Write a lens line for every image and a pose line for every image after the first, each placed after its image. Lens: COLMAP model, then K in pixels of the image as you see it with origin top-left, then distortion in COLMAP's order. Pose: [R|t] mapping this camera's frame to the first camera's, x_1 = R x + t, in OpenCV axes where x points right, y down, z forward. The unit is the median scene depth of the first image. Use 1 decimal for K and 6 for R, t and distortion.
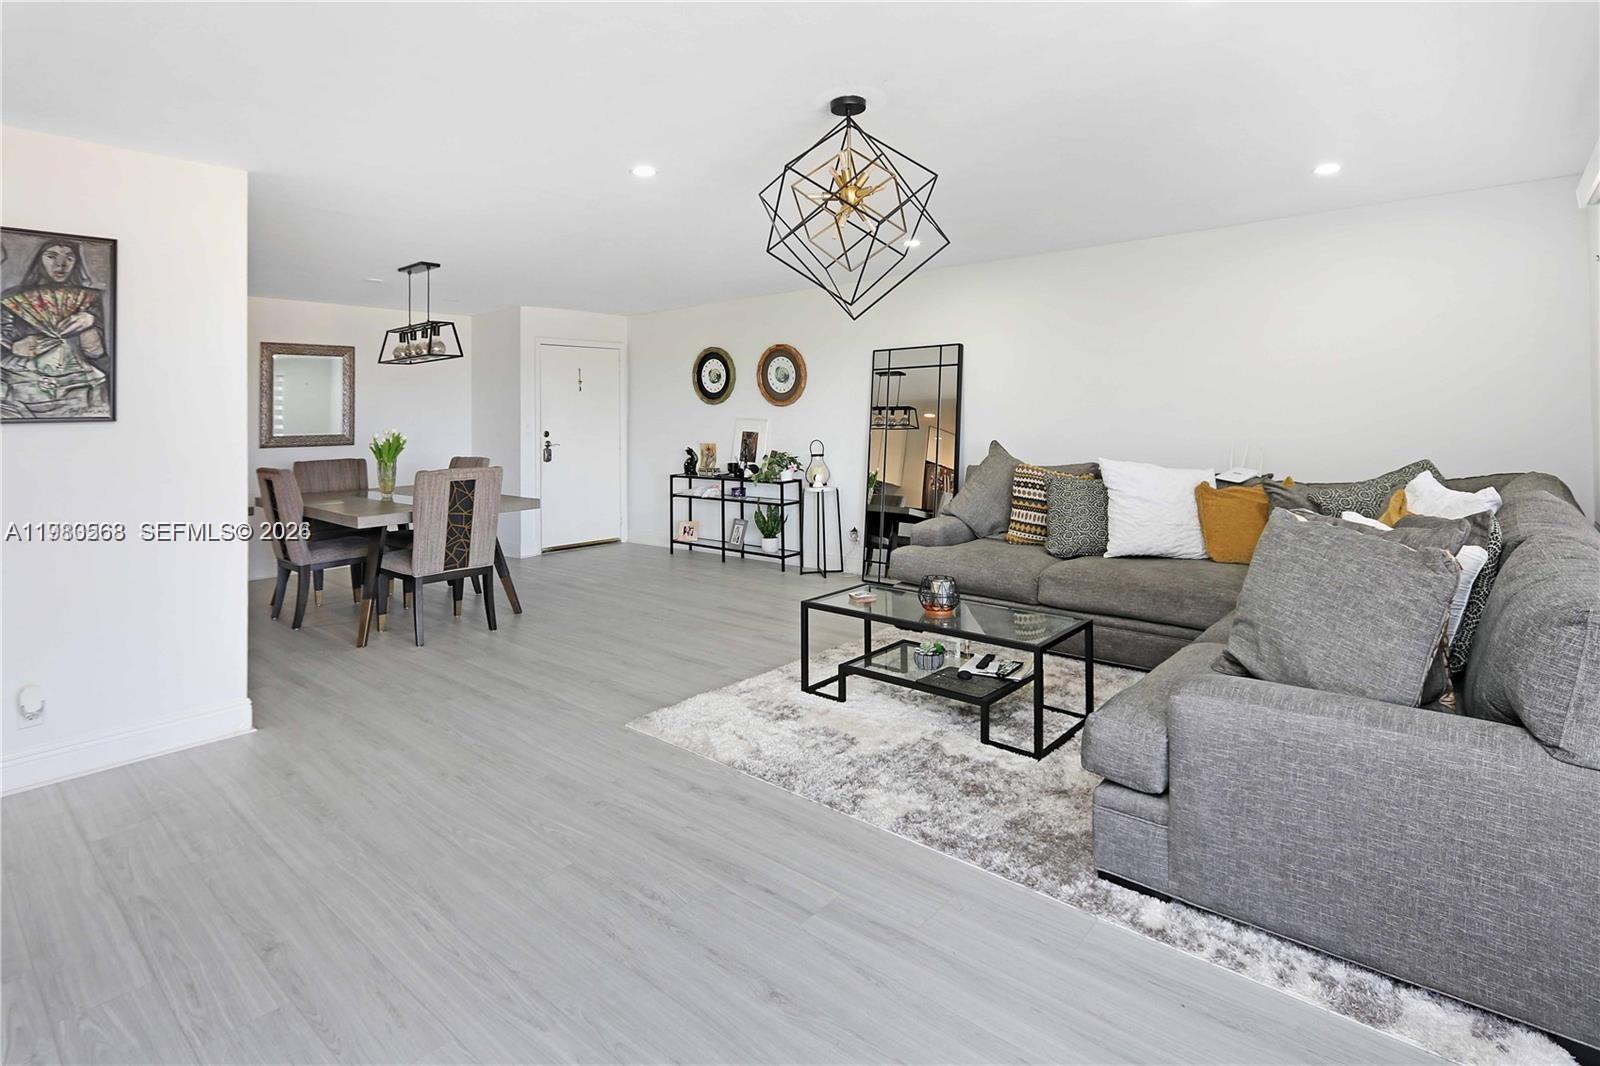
lens RADIAL K [[785.4, 0, 796.5], [0, 785.4, 391.3], [0, 0, 1]] dist [-0.002451, -0.000033]
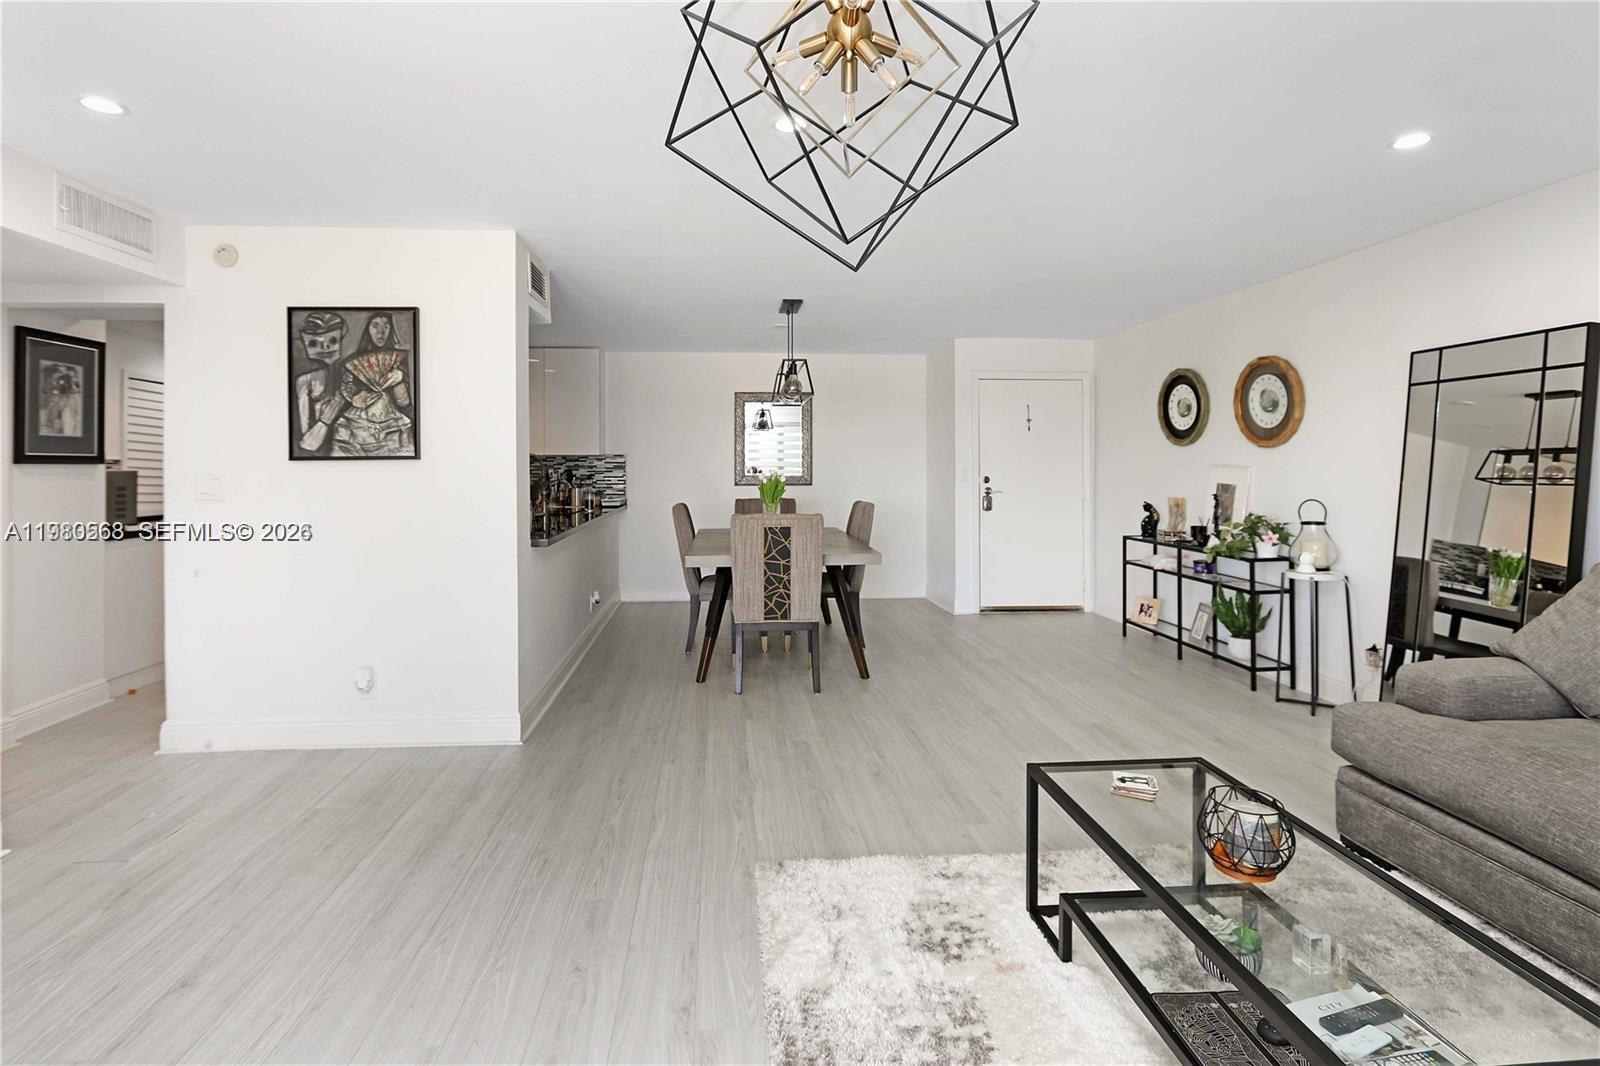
lens RADIAL K [[776.9, 0, 800.4], [0, 776.9, 455.9], [0, 0, 1]] dist [-0.010037, 0.000997]
pose [[0.716044, 0.003574, -0.698046, 0.164953], [0.013952, 0.999714, 0.019431, 0.007911], [0.697916, -0.023653, 0.715789, 0.247163]]
